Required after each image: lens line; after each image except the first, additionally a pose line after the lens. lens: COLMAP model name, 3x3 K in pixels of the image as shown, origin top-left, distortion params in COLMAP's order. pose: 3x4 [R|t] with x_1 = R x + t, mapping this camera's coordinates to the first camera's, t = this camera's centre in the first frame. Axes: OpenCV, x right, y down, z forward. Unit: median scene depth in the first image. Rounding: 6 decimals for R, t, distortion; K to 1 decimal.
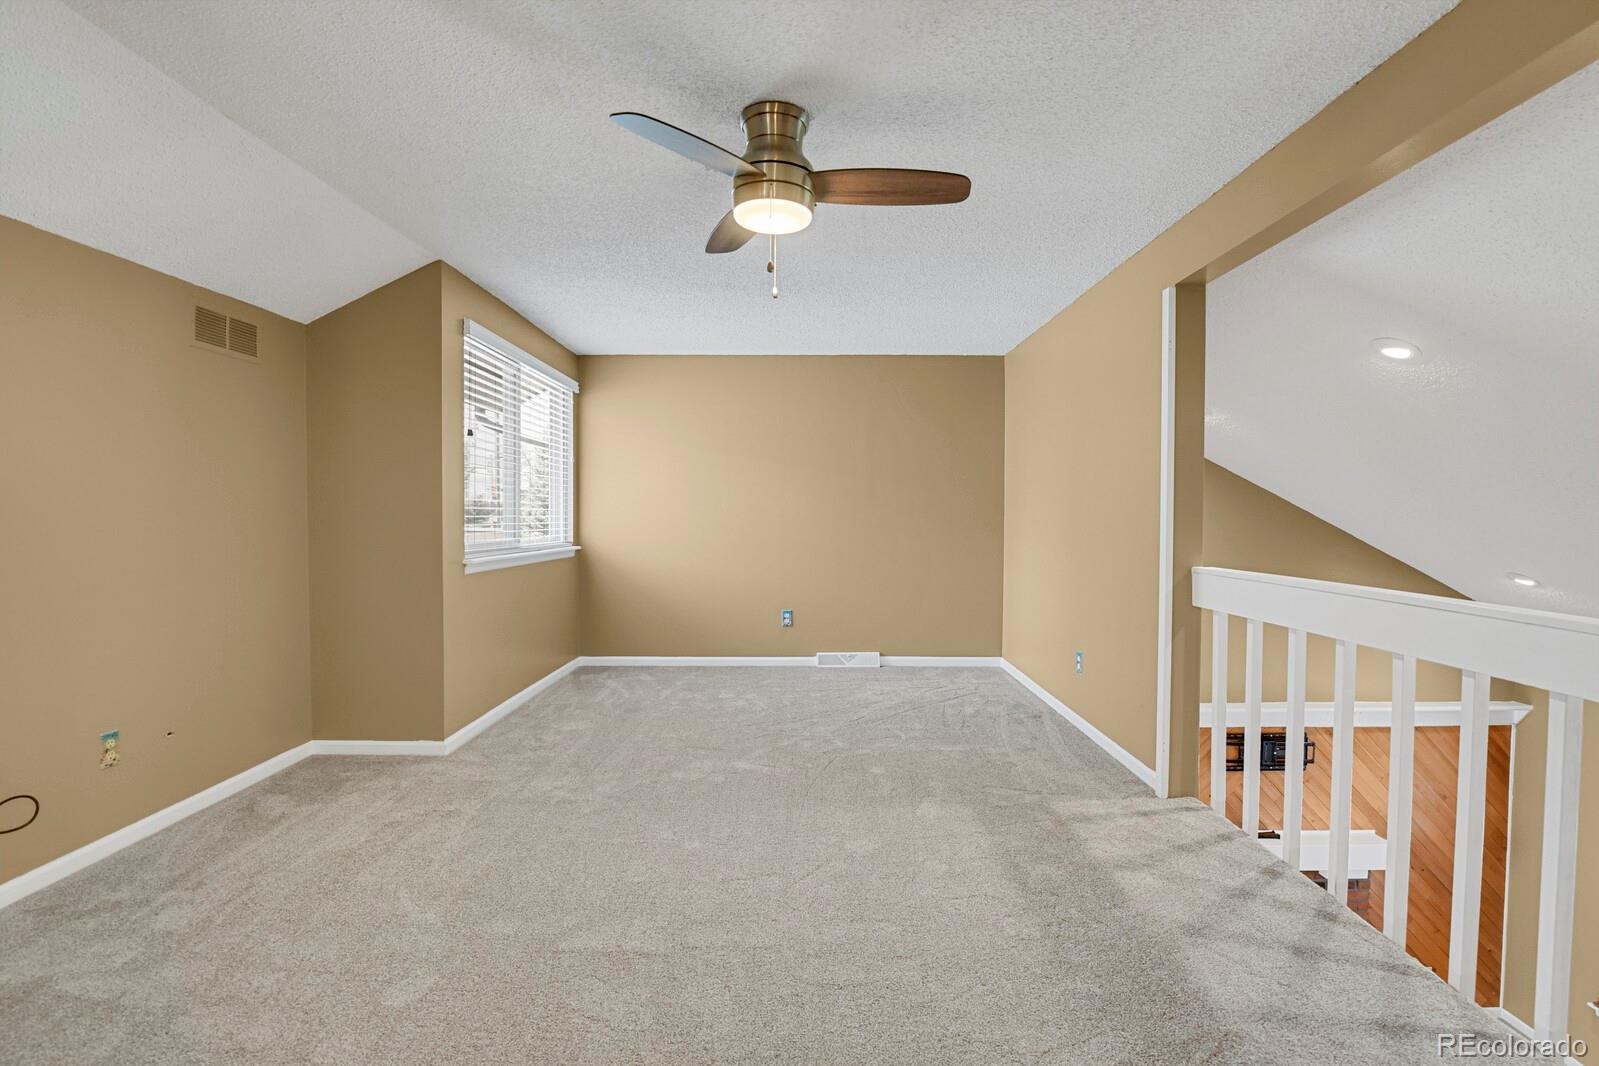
lens RADIAL K [[781.2, 0, 808.2], [0, 781.2, 529.2], [0, 0, 1]] dist [-0.021643, -0.005220]
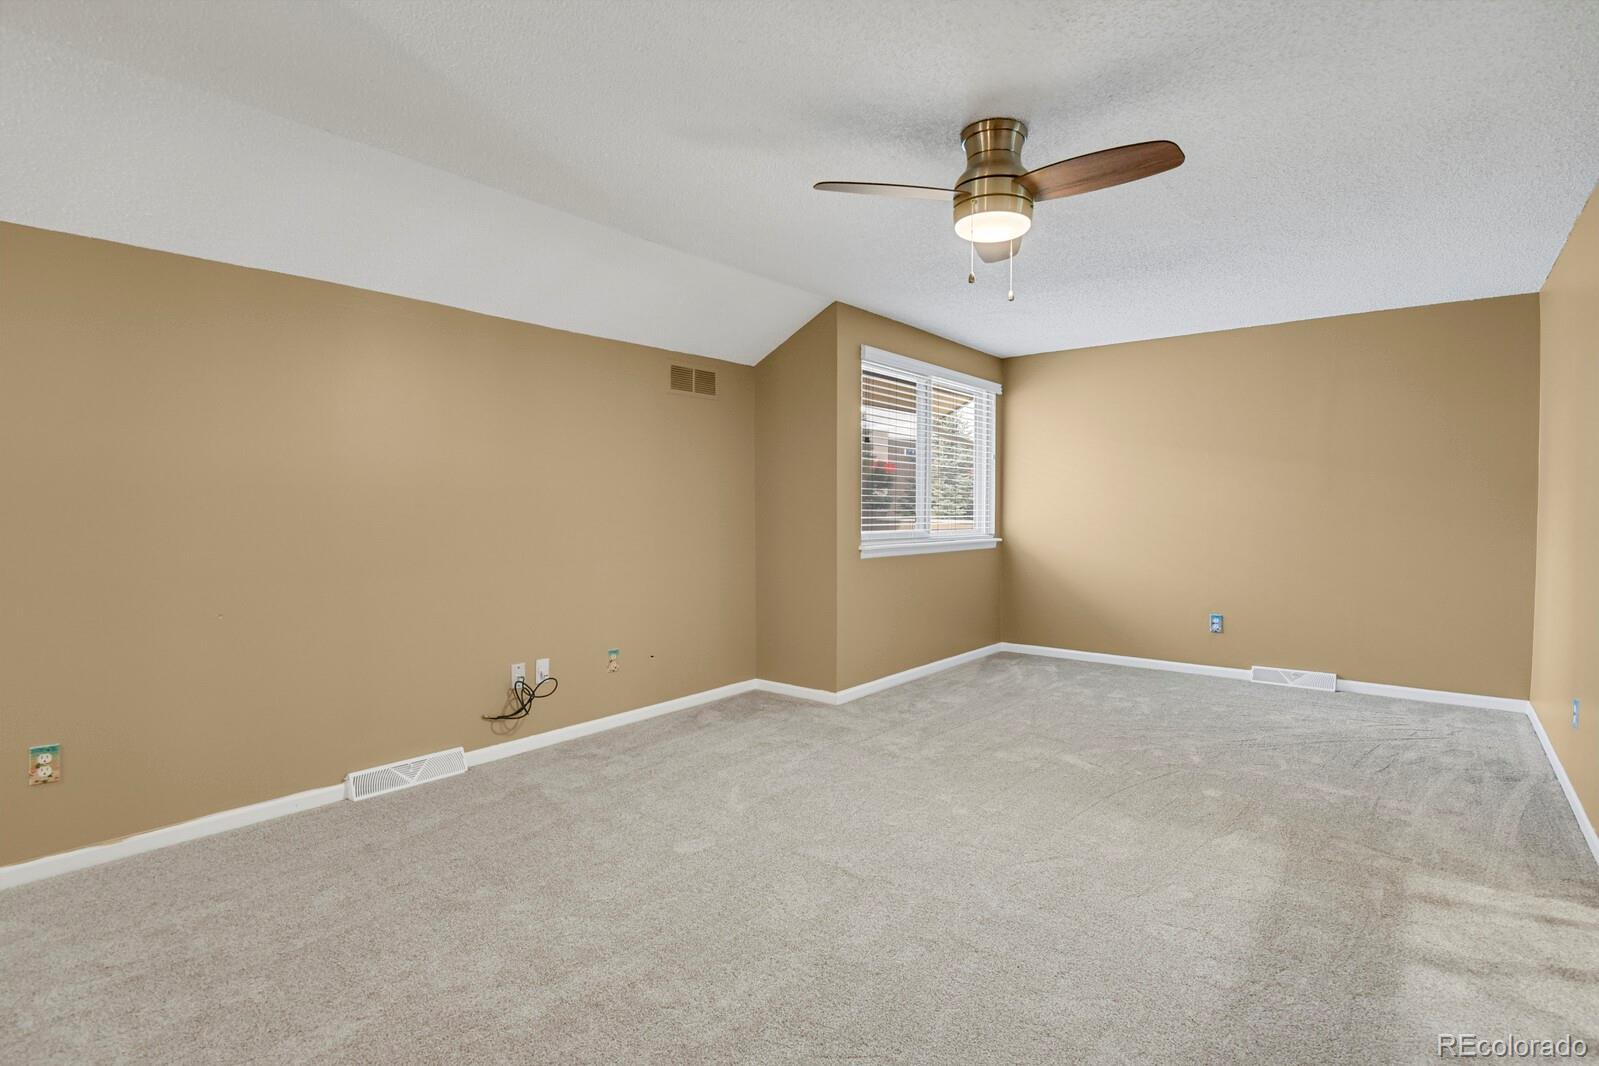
lens RADIAL K [[781.2, 0, 808.2], [0, 781.2, 529.2], [0, 0, 1]] dist [-0.021643, -0.005220]
pose [[0.777895, 0.015256, -0.628209, 0.315796], [-0.010499, 0.999881, 0.011281, -0.000002], [0.628306, -0.002180, 0.777963, 0.013915]]
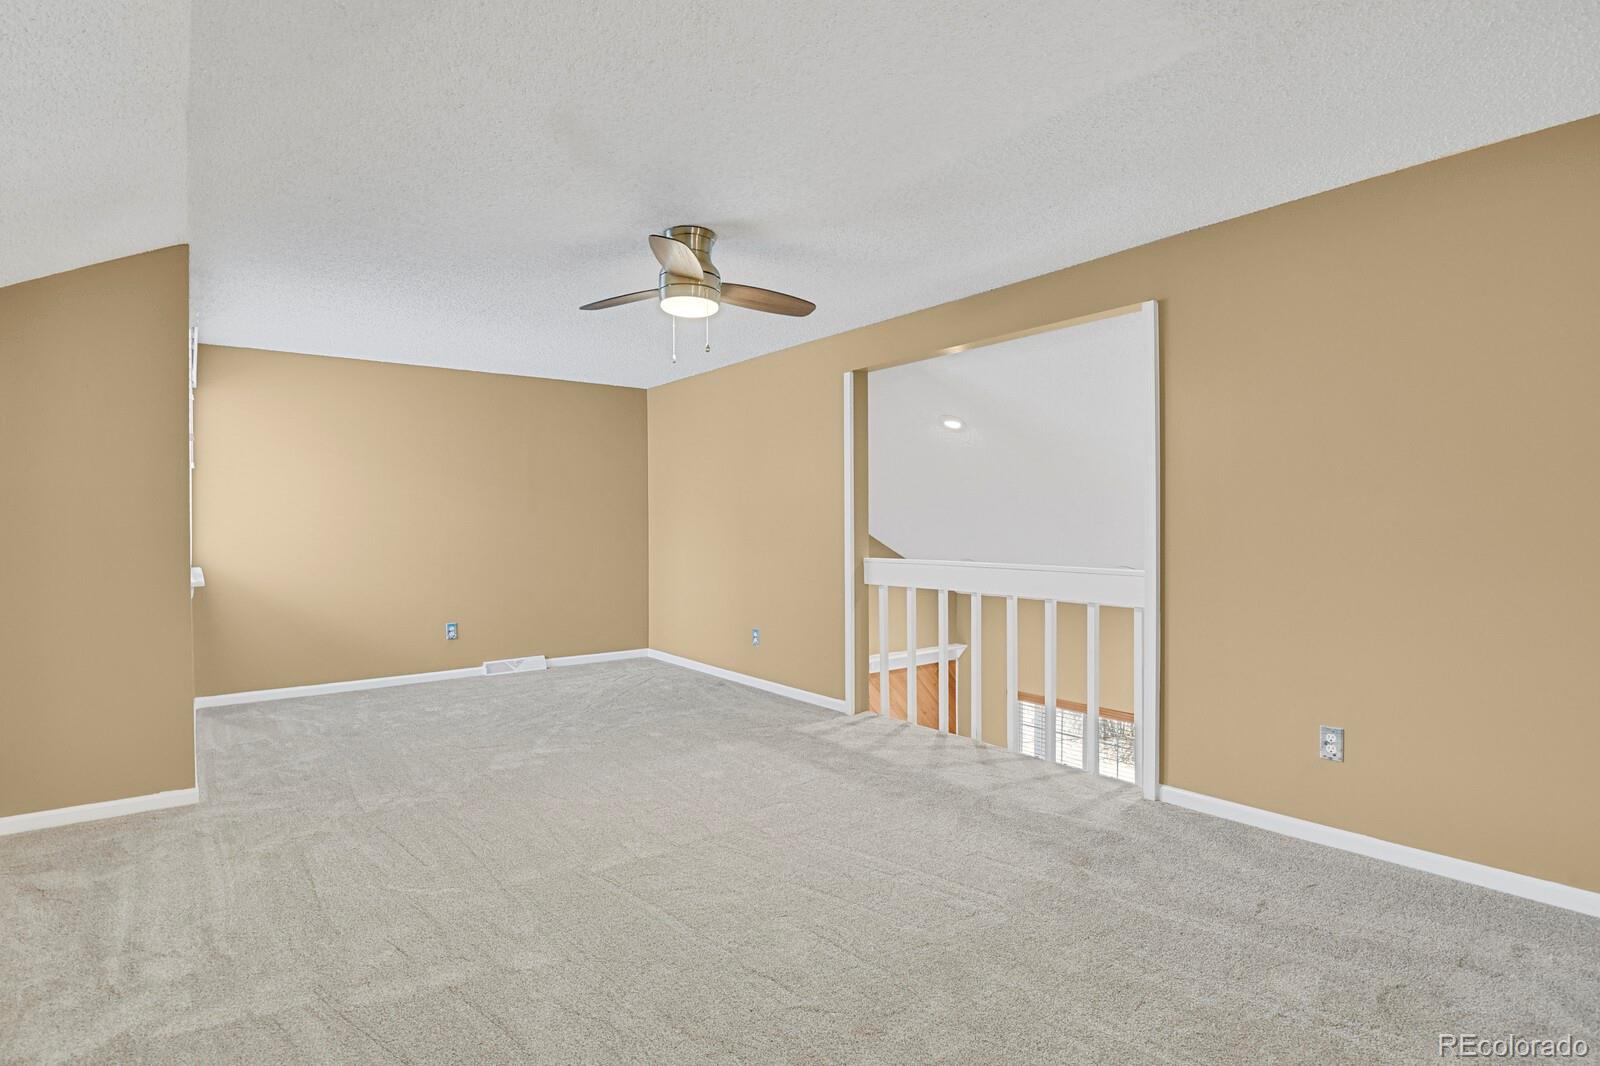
lens RADIAL K [[794.0, 0, 804.4], [0, 794.0, 520.6], [0, 0, 1]] dist [-0.029872, -0.001103]
pose [[0.792201, -0.006734, 0.610223, -0.539579], [0.022673, 0.999574, -0.018404, 0.001879], [-0.609839, 0.028415, 0.792016, -0.154944]]
